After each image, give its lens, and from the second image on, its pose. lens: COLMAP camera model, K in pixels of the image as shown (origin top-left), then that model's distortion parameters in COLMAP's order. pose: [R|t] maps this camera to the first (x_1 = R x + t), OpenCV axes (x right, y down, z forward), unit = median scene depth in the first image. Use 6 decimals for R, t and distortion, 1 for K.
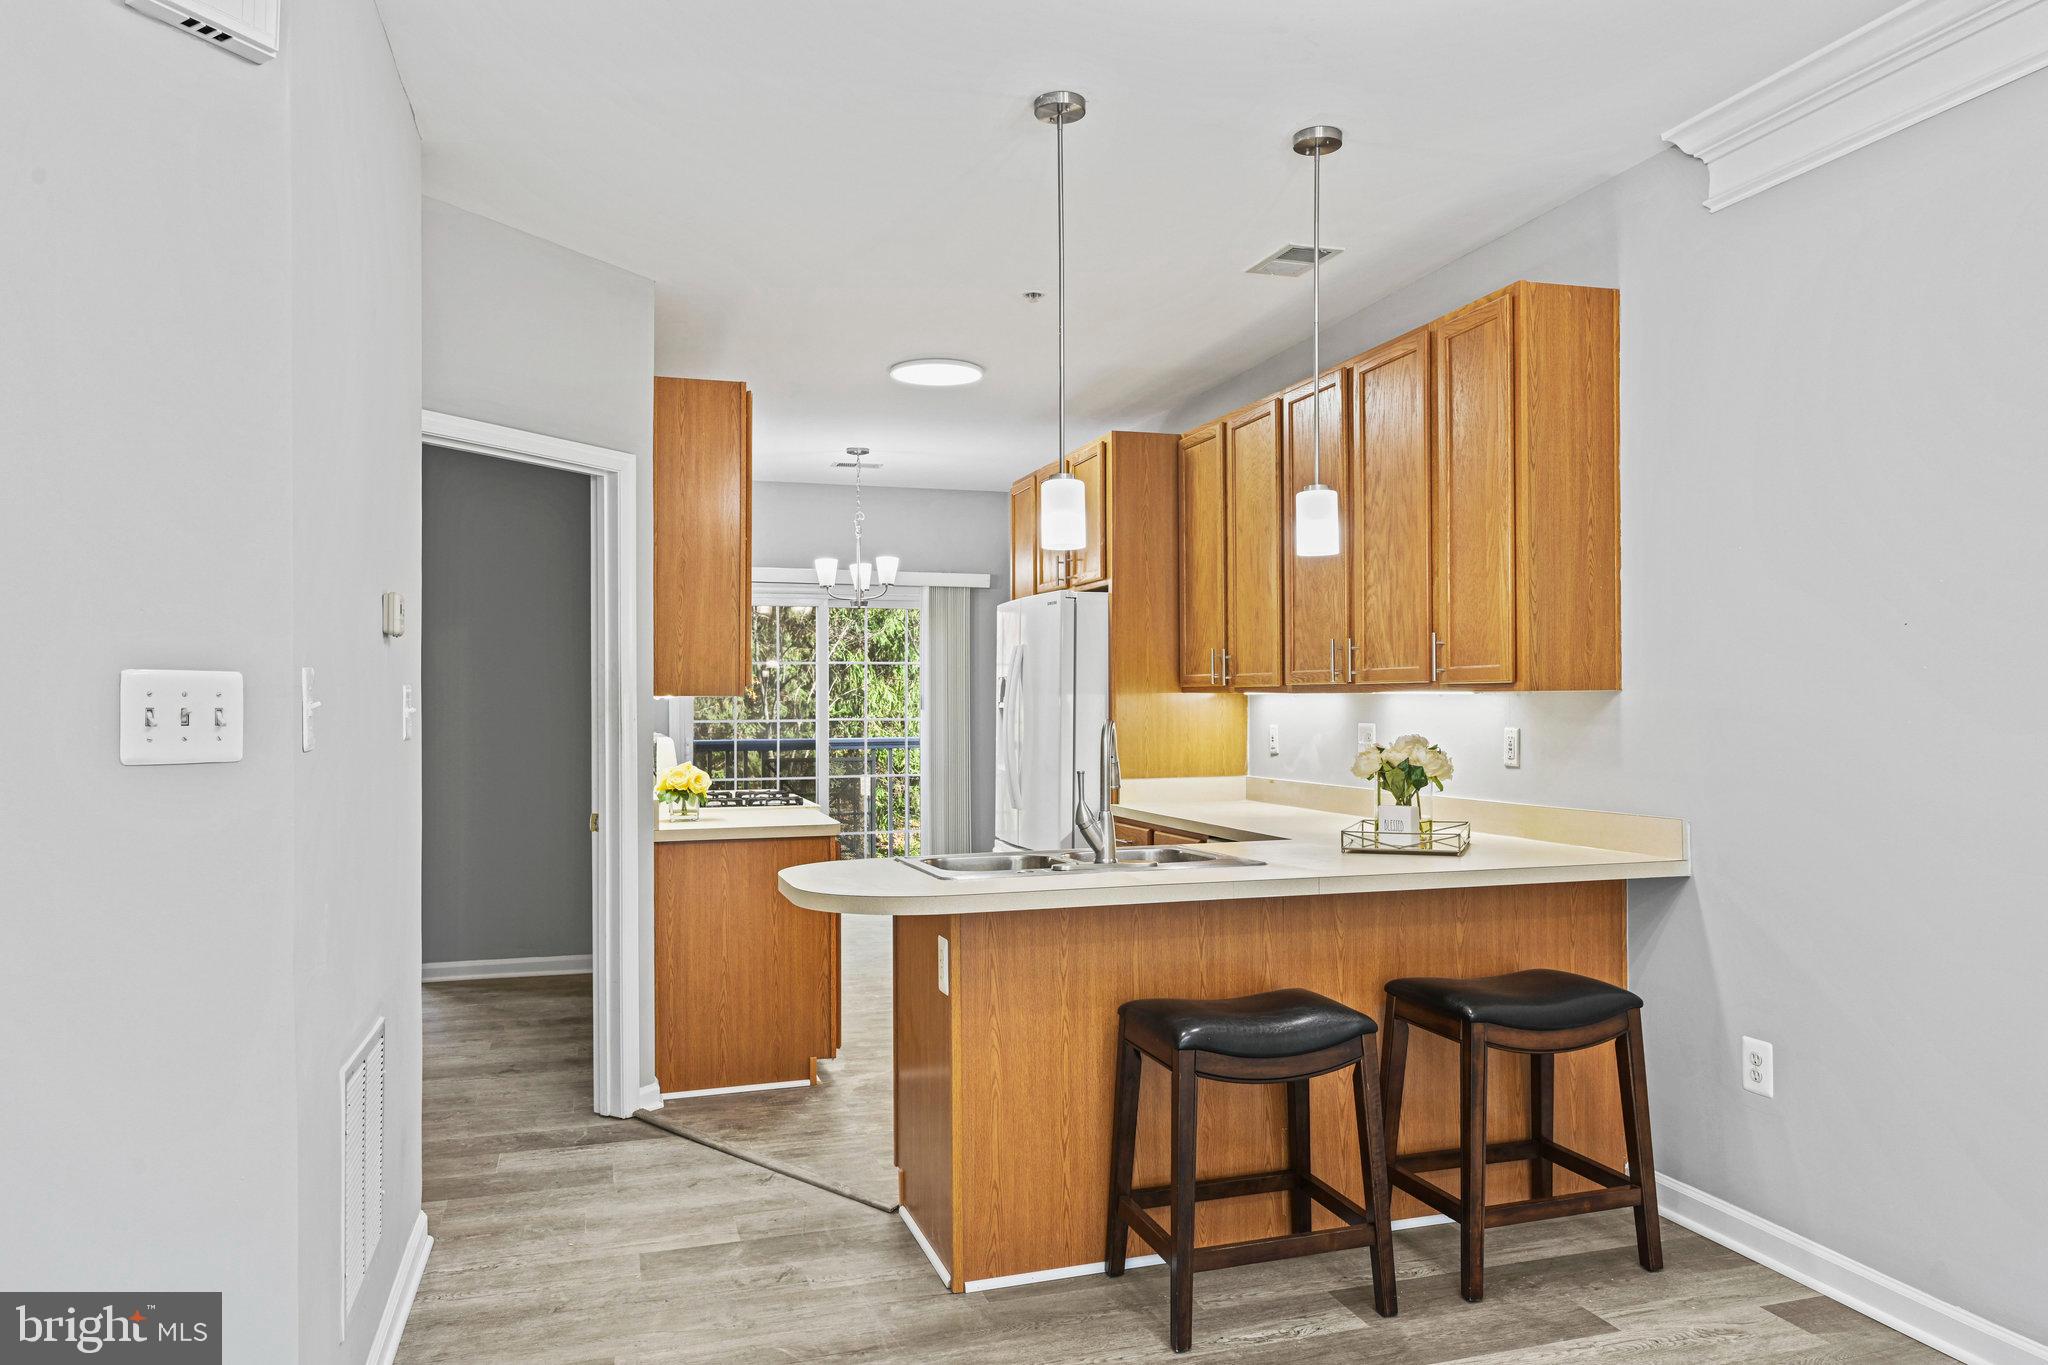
lens RADIAL K [[1378.7, 0, 1043.3], [0, 1378.7, 719.9], [0, 0, 1]] dist [0.002112, -0.000776]
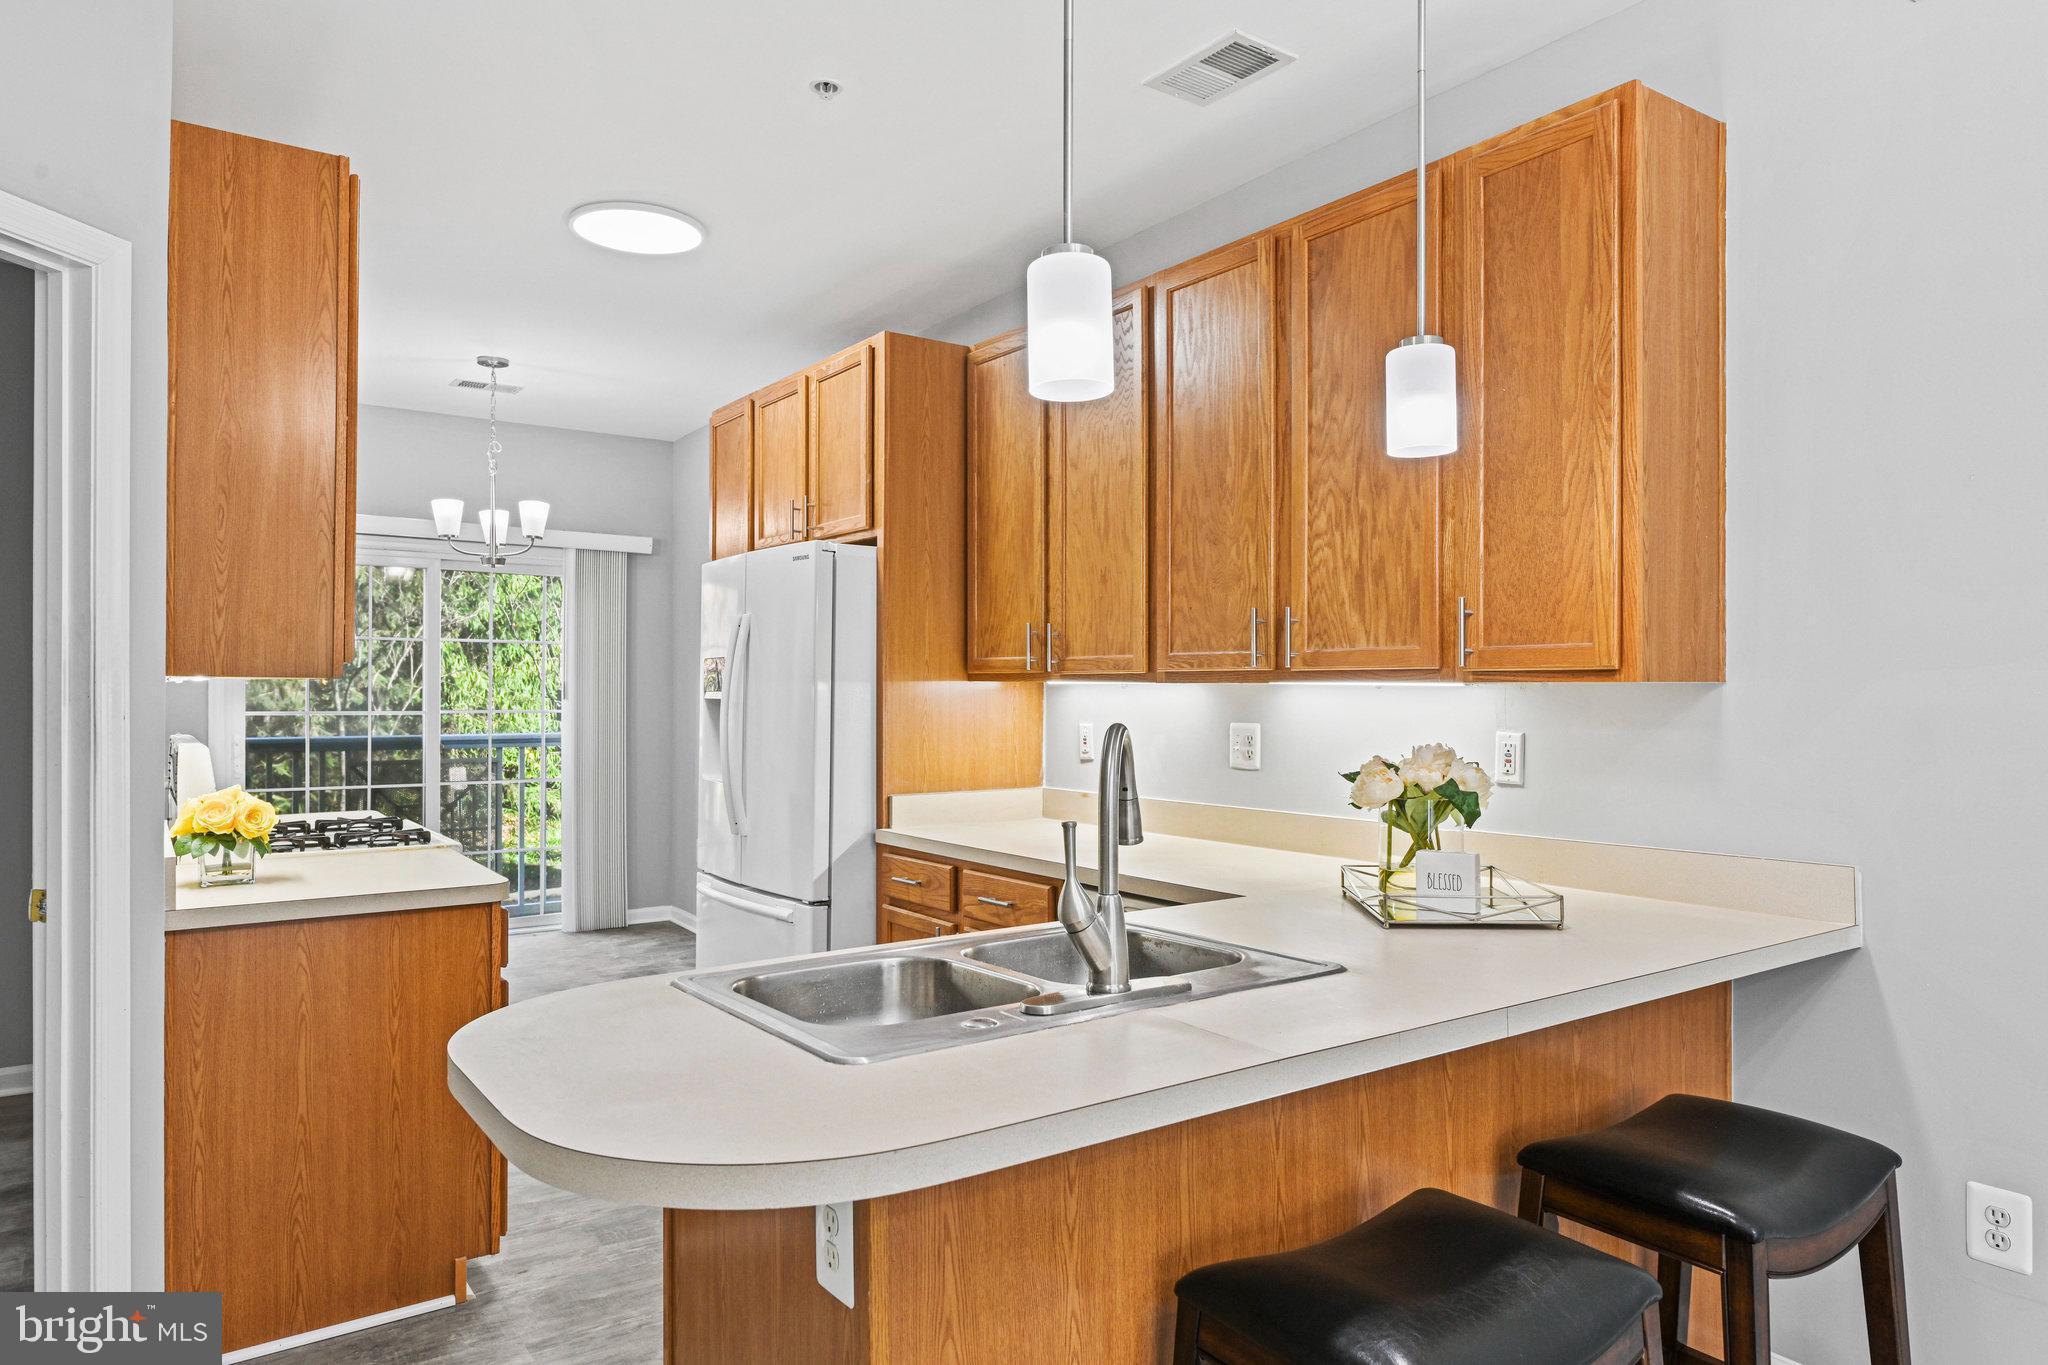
lens RADIAL K [[1267.8, 0, 1038.3], [0, 1267.8, 701.8], [0, 0, 1]] dist [-0.005737, 0.000951]
pose [[0.952186, 0.005332, 0.305472, -0.098171], [-0.003677, 0.999975, -0.005992, -0.004837], [-0.305497, 0.004582, 0.952182, 0.389380]]
